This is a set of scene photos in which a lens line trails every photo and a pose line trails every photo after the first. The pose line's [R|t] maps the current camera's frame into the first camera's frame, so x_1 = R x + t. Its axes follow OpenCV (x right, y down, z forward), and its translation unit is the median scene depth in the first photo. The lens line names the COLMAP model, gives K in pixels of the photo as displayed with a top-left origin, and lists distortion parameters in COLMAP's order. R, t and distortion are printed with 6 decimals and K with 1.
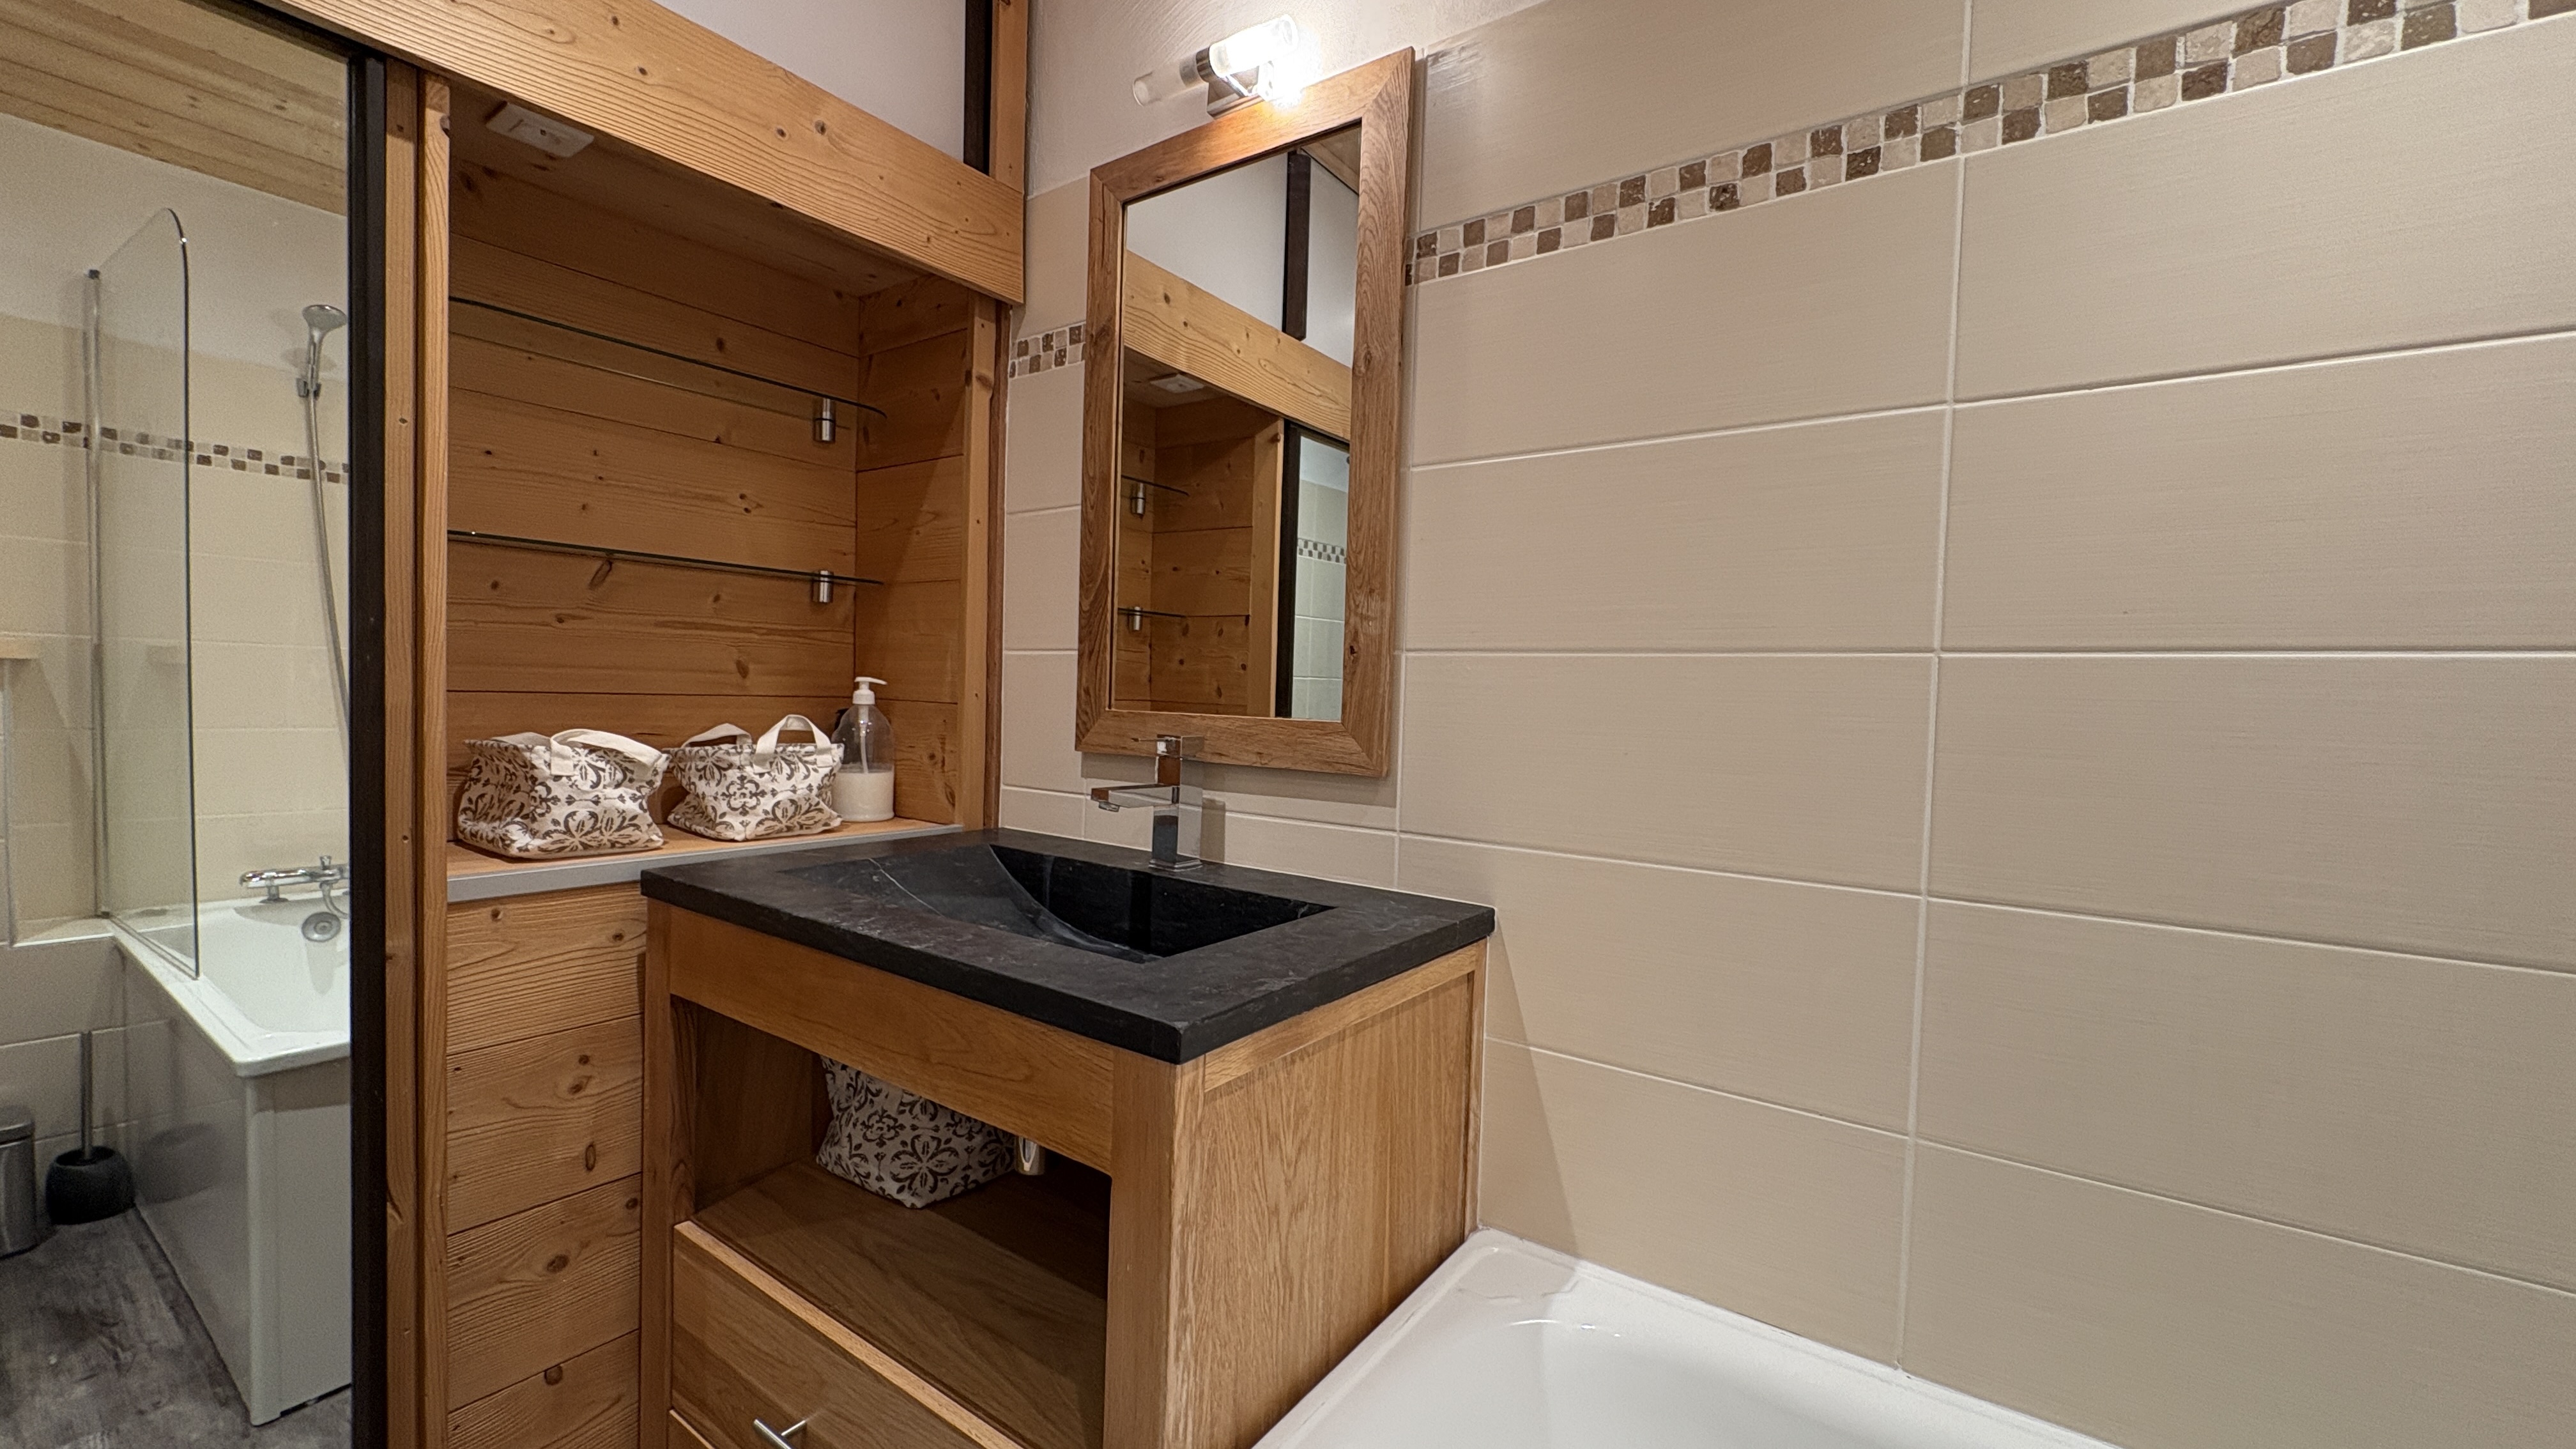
lens RADIAL K [[1034.6, 0, 1288.0], [0, 1034.6, 724.5], [0, 0, 1]] dist [0.001421, 0.000143]
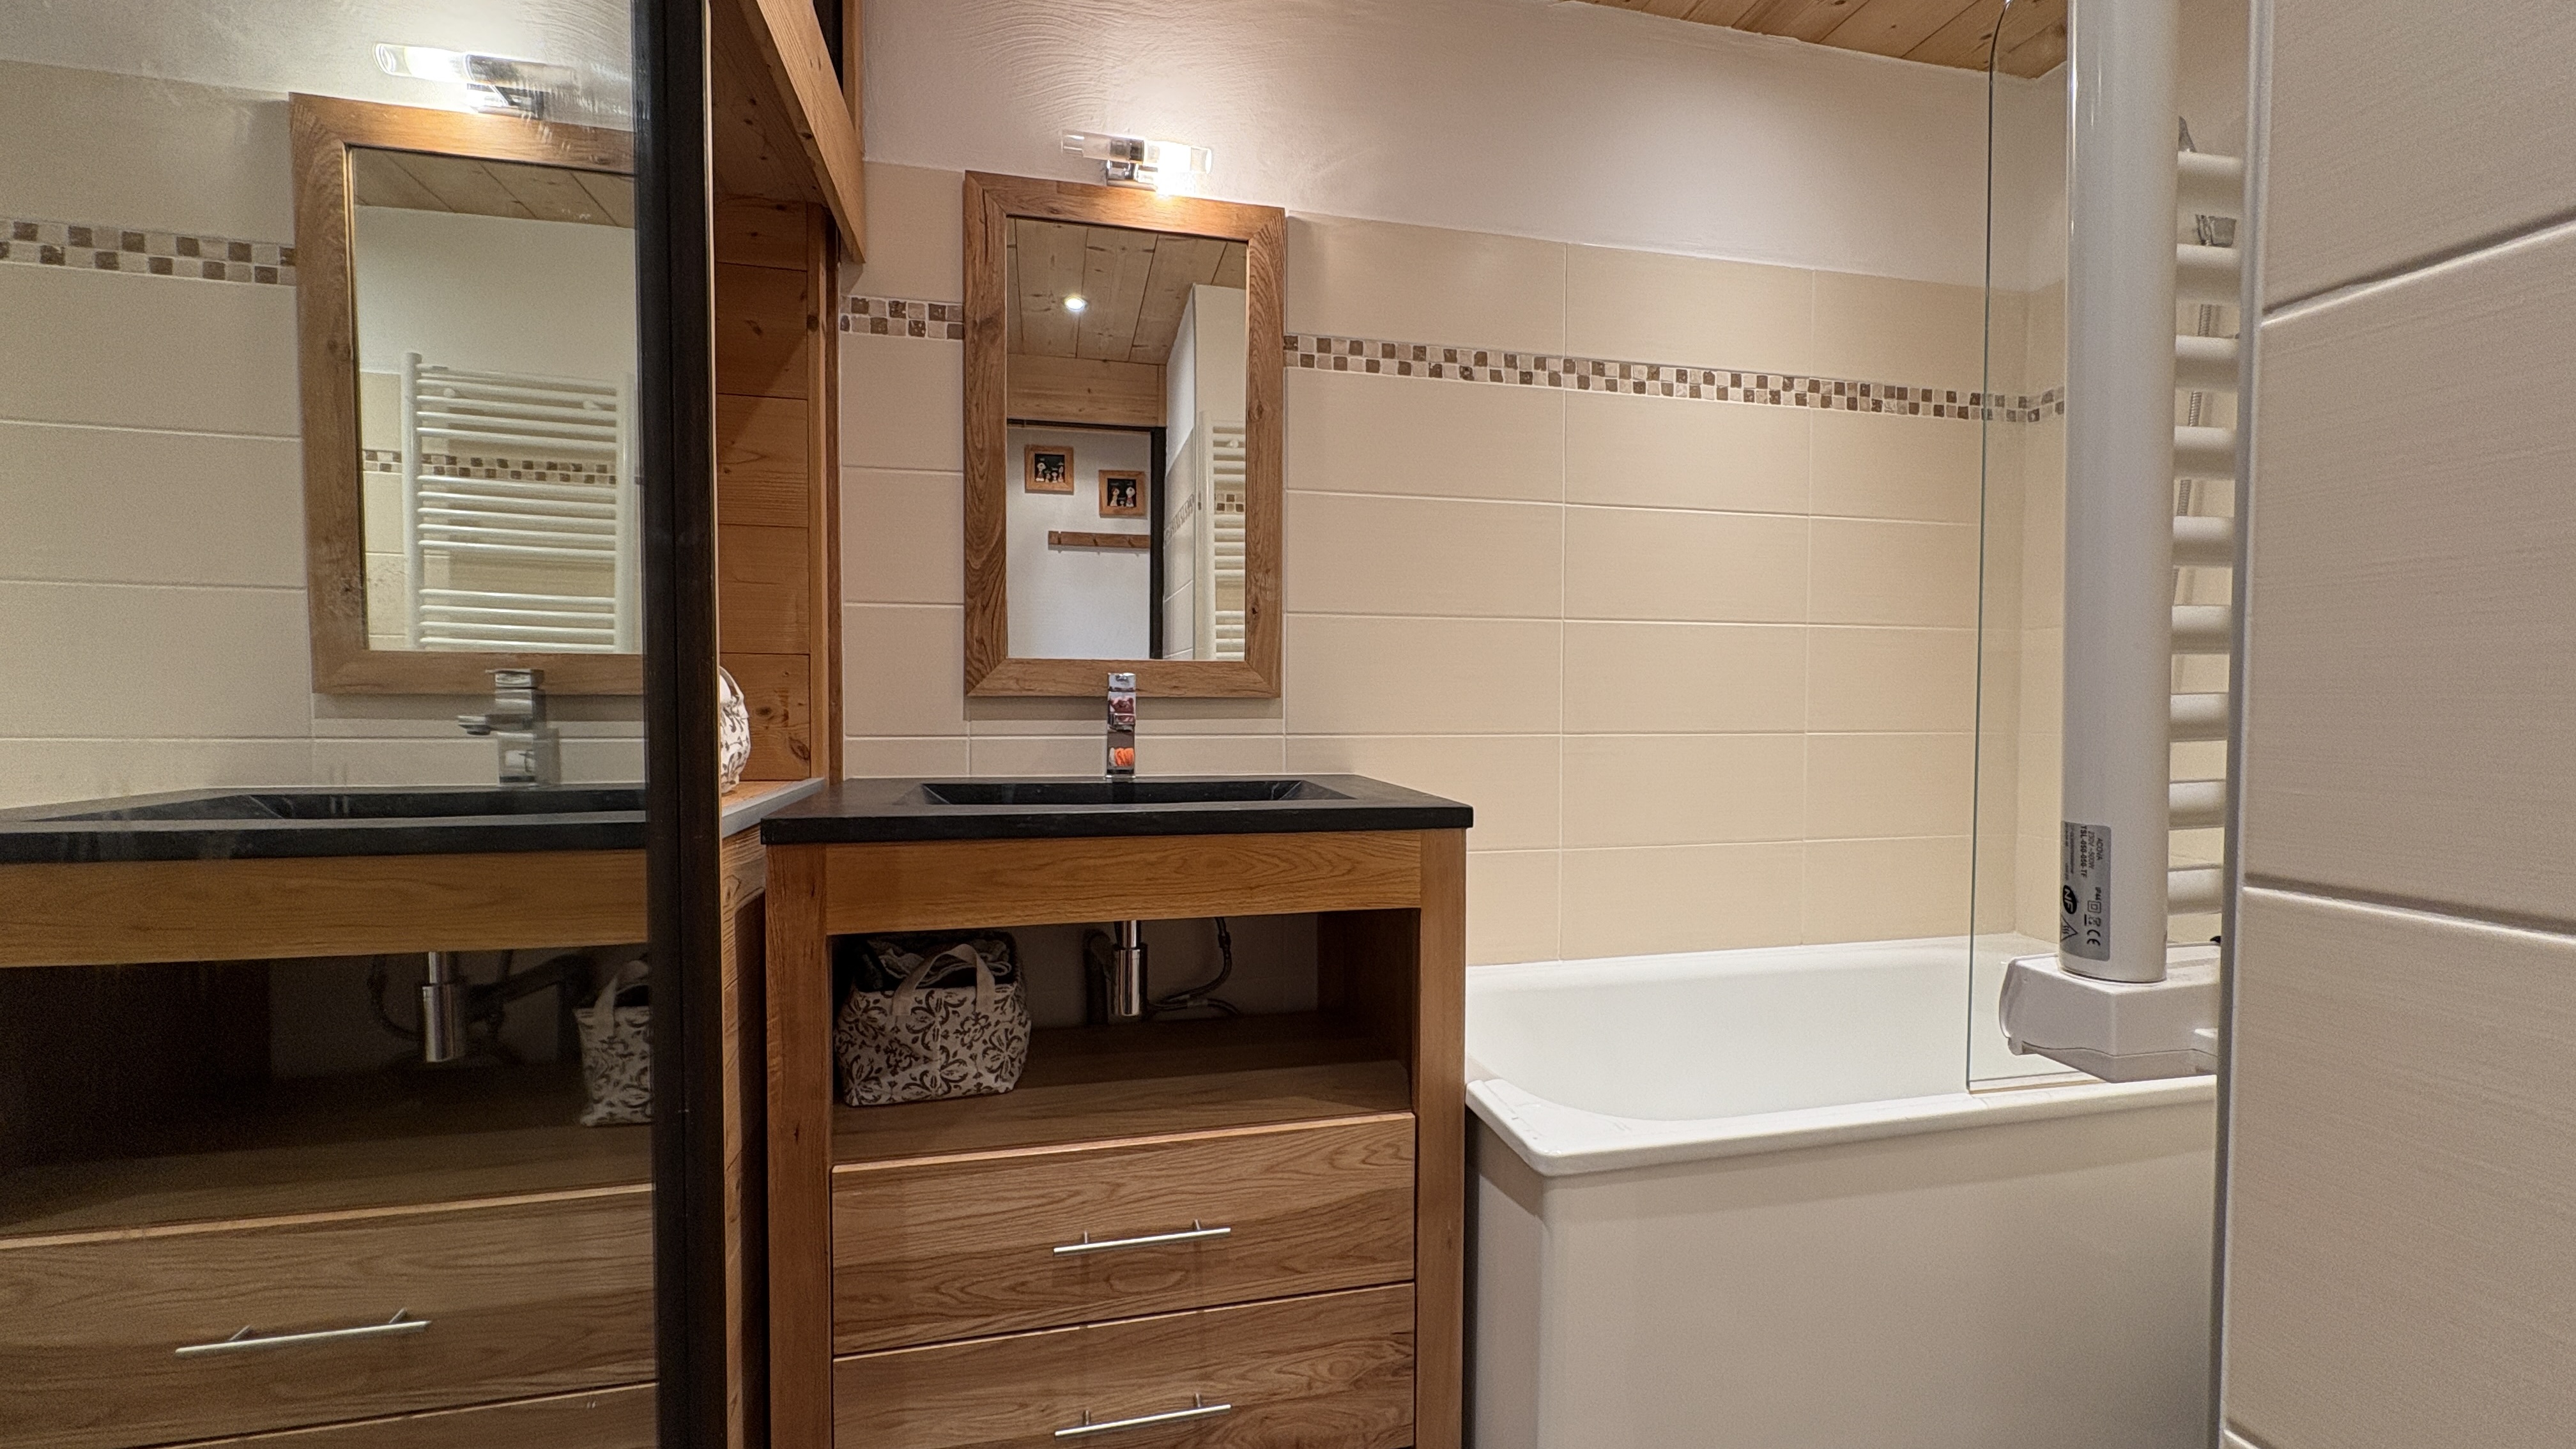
lens RADIAL K [[1020.0, 0, 1288.7], [0, 1020.0, 729.5], [0, 0, 1]] dist [0.000725, 0.000008]
pose [[0.655564, -0.048697, 0.753568, -1.016051], [0.040500, 0.998750, 0.029309, 0.054855], [-0.754053, 0.011305, 0.656716, 0.035418]]
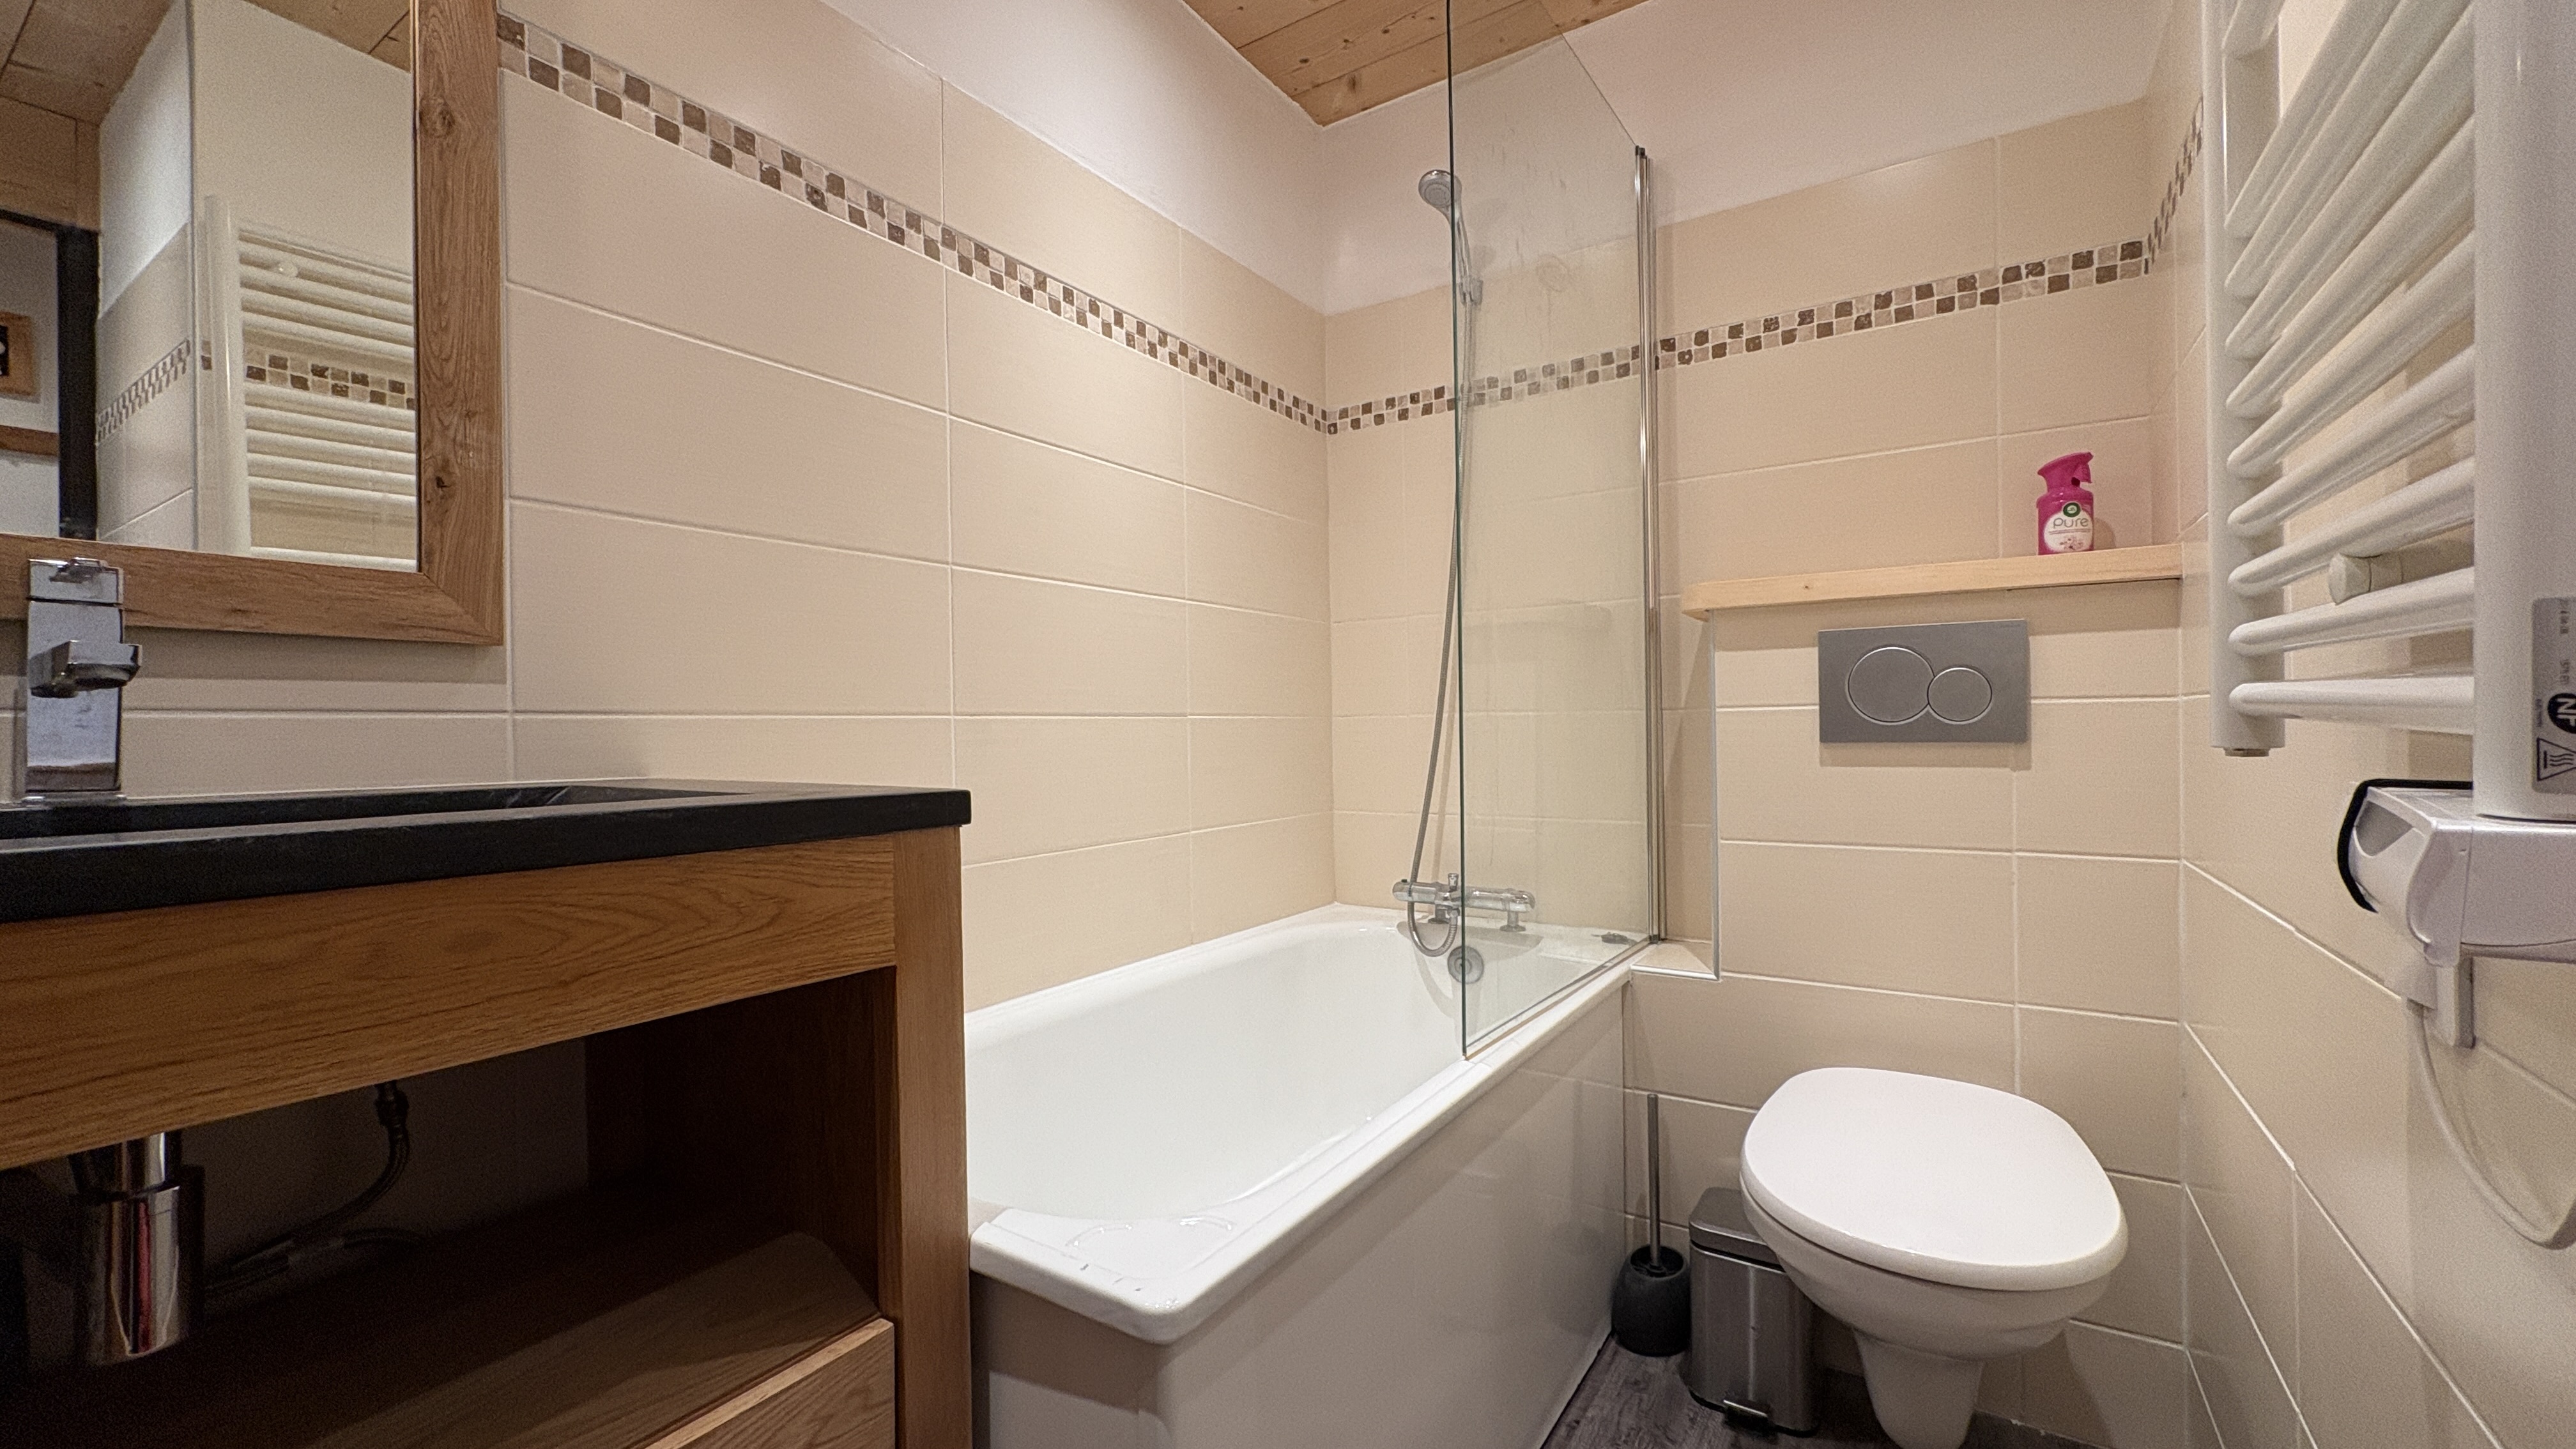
lens RADIAL K [[1025.8, 0, 1289.1], [0, 1025.8, 728.8], [0, 0, 1]] dist [0.001248, -0.000533]
pose [[-0.046520, -0.026711, 0.998560, -0.770023], [0.048378, 0.998409, 0.028961, 0.126263], [-0.997745, 0.049655, -0.045154, 0.419920]]
